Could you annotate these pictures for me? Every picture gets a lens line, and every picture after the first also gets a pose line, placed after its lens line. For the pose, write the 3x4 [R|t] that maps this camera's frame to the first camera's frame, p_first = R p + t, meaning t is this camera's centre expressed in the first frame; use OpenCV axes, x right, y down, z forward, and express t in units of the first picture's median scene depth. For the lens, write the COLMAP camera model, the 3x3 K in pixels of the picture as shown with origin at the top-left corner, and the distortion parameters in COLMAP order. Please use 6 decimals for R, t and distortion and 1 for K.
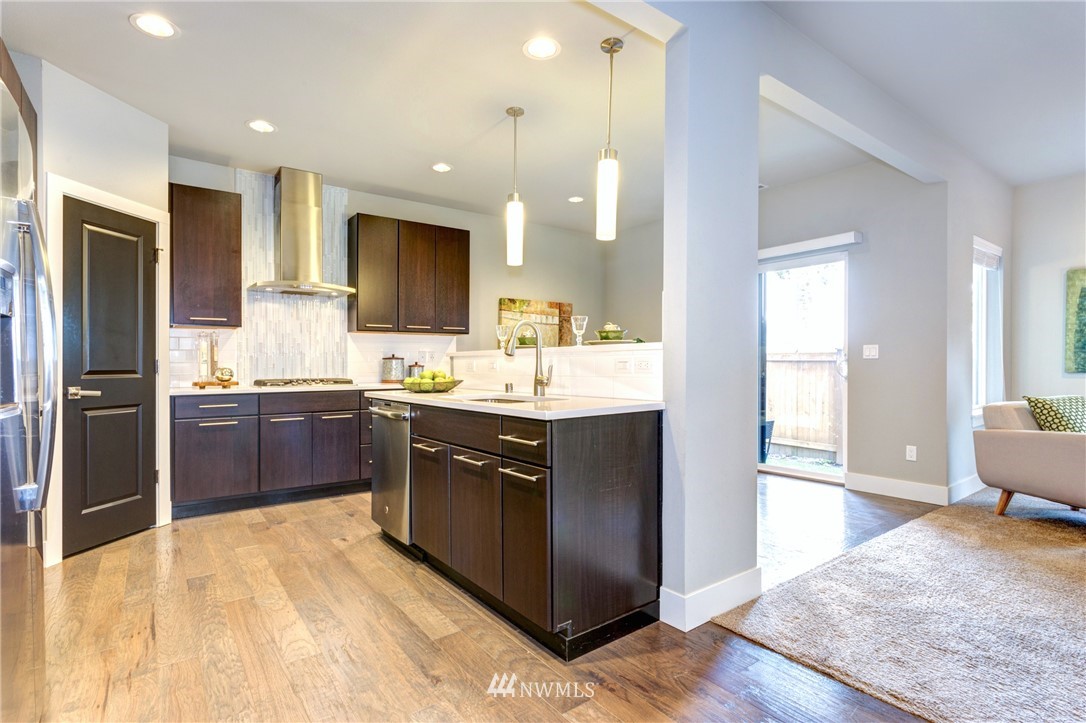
lens RADIAL K [[528.7, 0, 543.0], [0, 528.7, 361.5], [0, 0, 1]] dist [-0.077272, 0.037804]
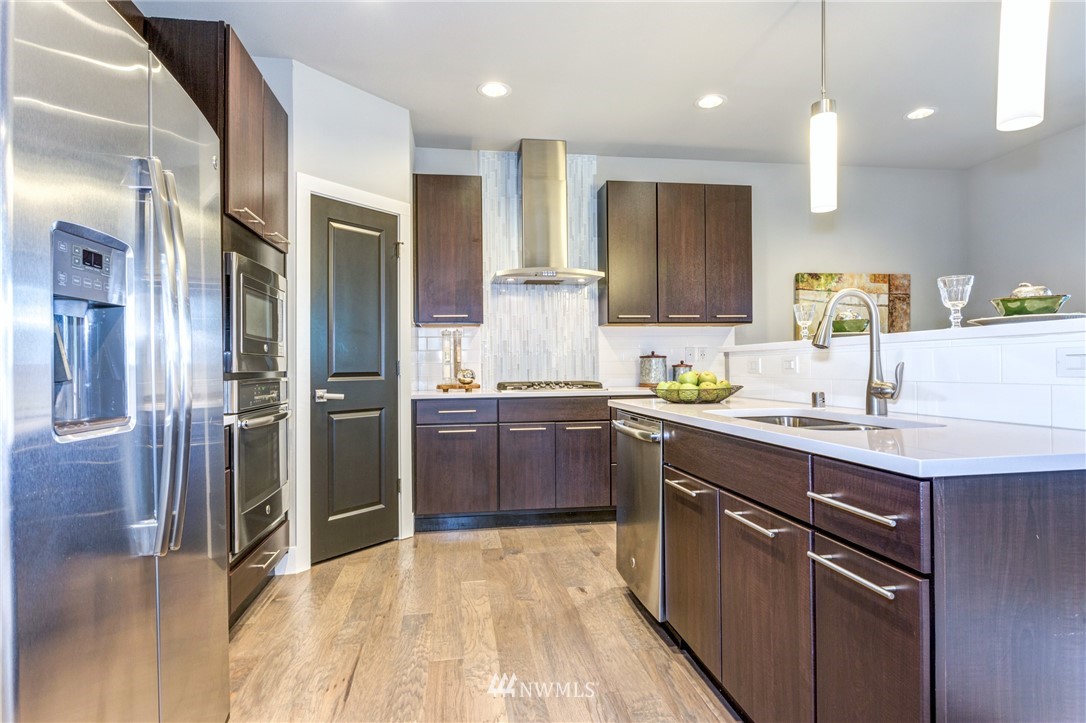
lens RADIAL K [[584.9, 0, 538.3], [0, 584.9, 364.3], [0, 0, 1]] dist [0.001628, 0.000264]
pose [[0.881129, -0.007010, -0.472823, -0.021945], [0.009593, 0.999949, 0.003052, 0.001968], [0.472778, -0.007225, 0.881152, 0.175593]]
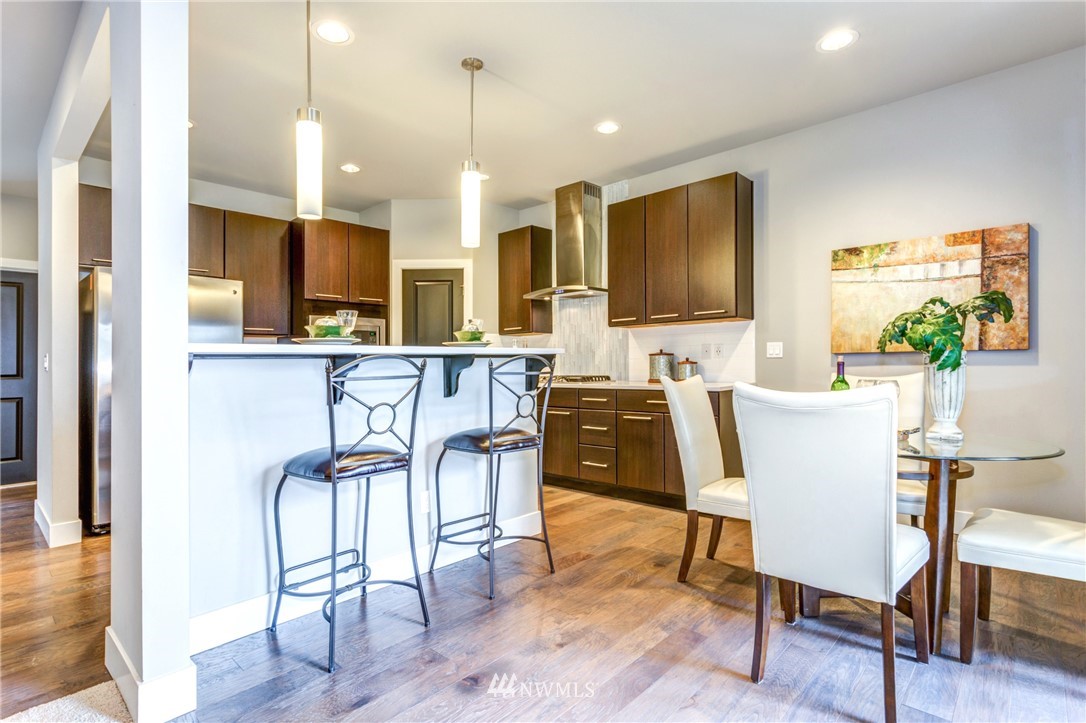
lens RADIAL K [[529.1, 0, 541.4], [0, 529.1, 364.2], [0, 0, 1]] dist [-0.005305, -0.000550]
pose [[0.185860, -0.005017, -0.982563, 0.766125], [0.012539, 0.999918, -0.002733, 0.014691], [0.982496, -0.011812, 0.185908, 0.915075]]
